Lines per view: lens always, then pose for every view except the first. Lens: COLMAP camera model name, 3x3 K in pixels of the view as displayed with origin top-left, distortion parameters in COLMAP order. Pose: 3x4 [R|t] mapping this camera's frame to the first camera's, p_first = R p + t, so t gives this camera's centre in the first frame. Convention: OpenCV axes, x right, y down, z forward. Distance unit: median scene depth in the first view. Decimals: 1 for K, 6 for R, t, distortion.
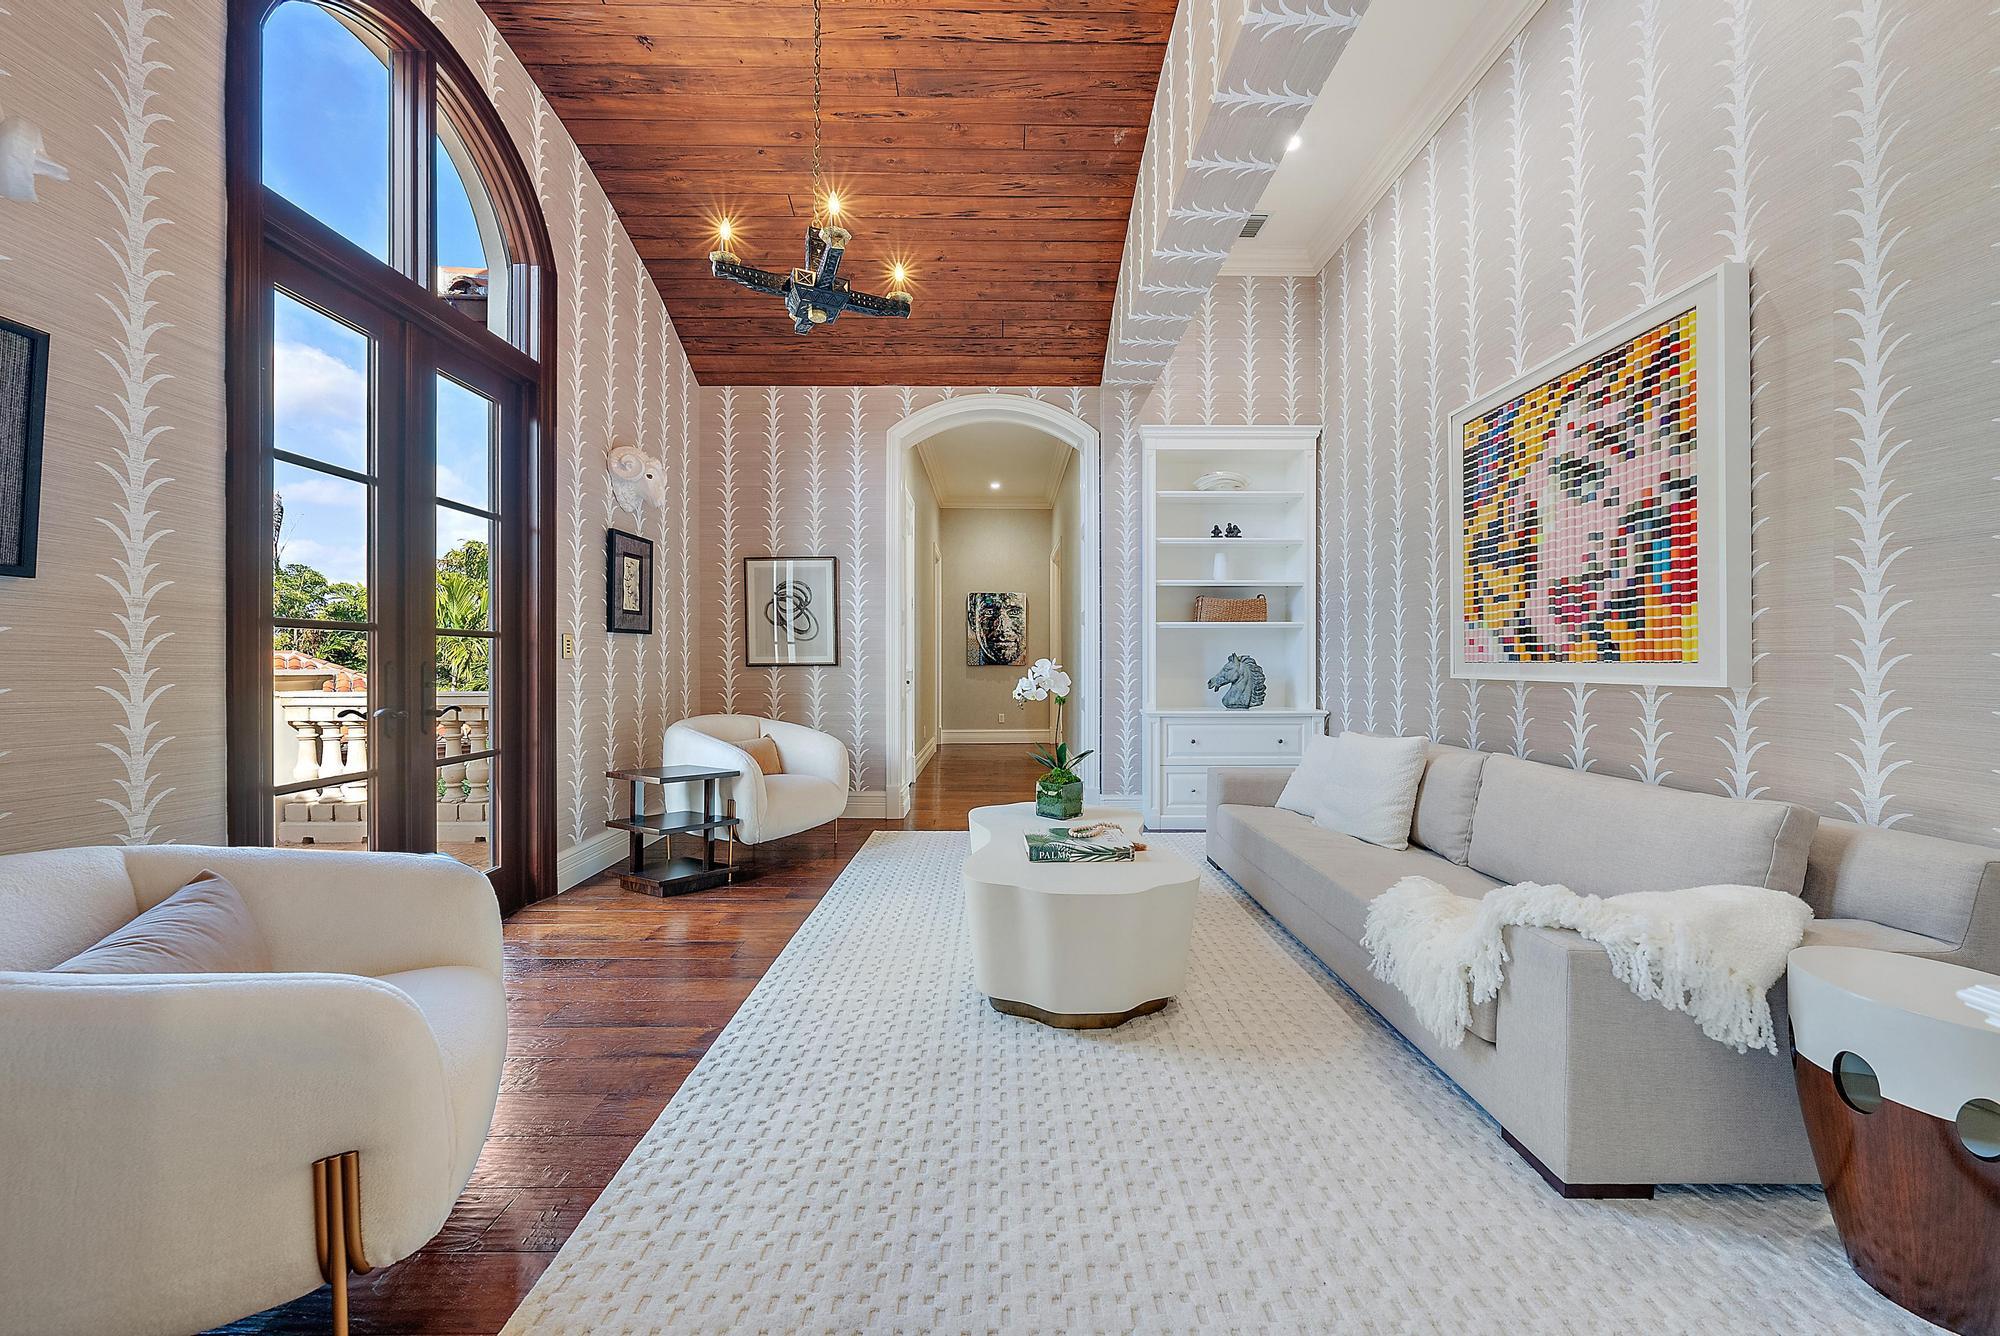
lens RADIAL K [[690.6, 0, 1002.6], [0, 690.6, 662.4], [0, 0, 1]] dist [-0.001322, 0.000008]
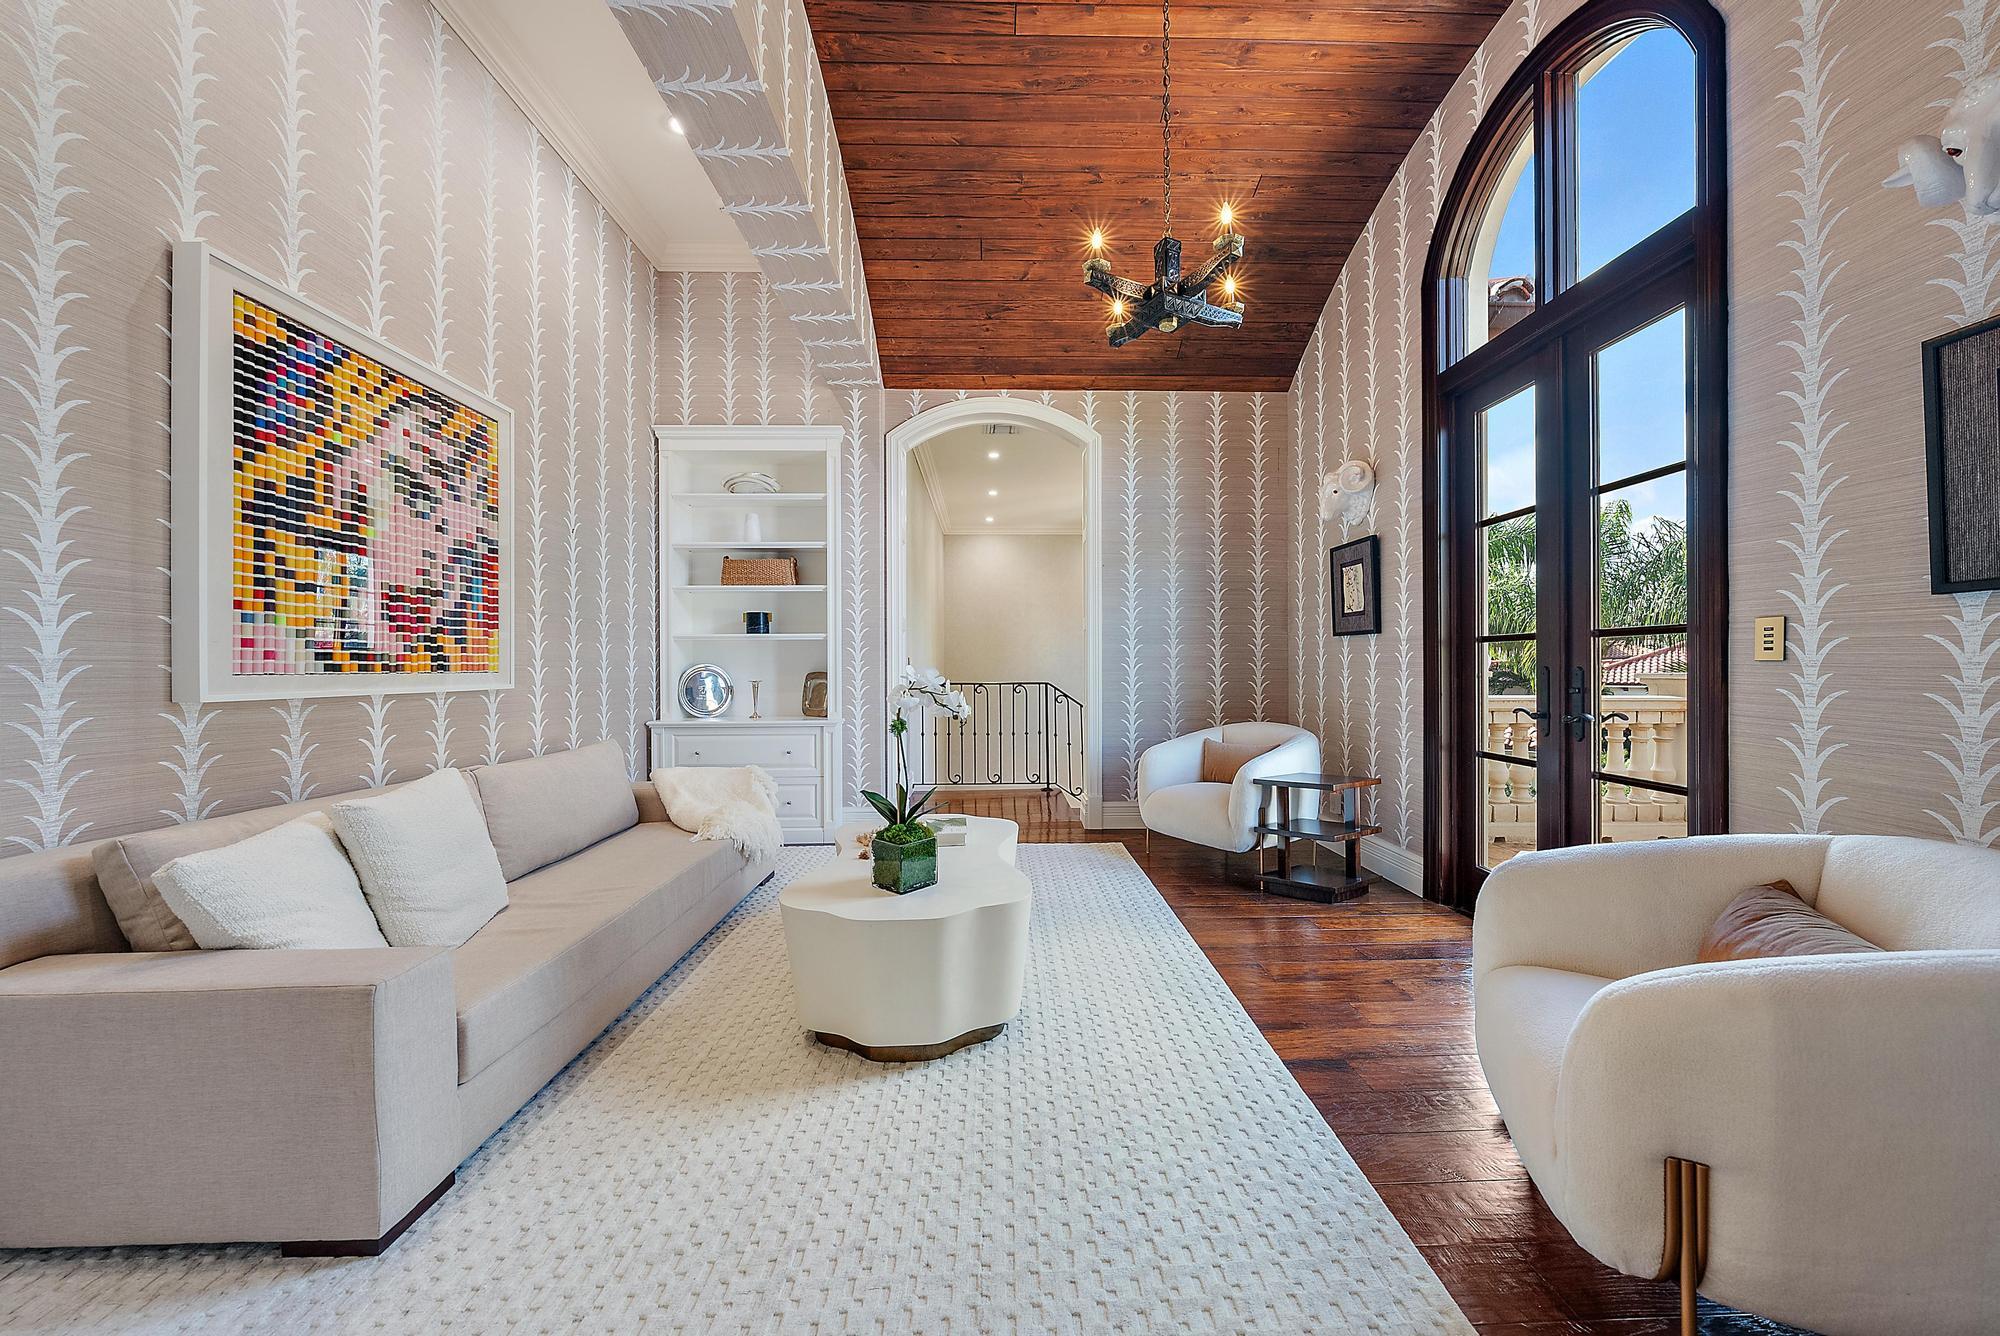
lens RADIAL K [[690.6, 0, 998.3], [0, 690.6, 668.0], [0, 0, 1]] dist [-0.001322, 0.000008]
pose [[-0.999988, 0.004831, -0.001050, -0.018008], [0.004828, 0.999986, 0.002247, -0.005436], [0.001061, 0.002242, -0.999997, 1.990828]]
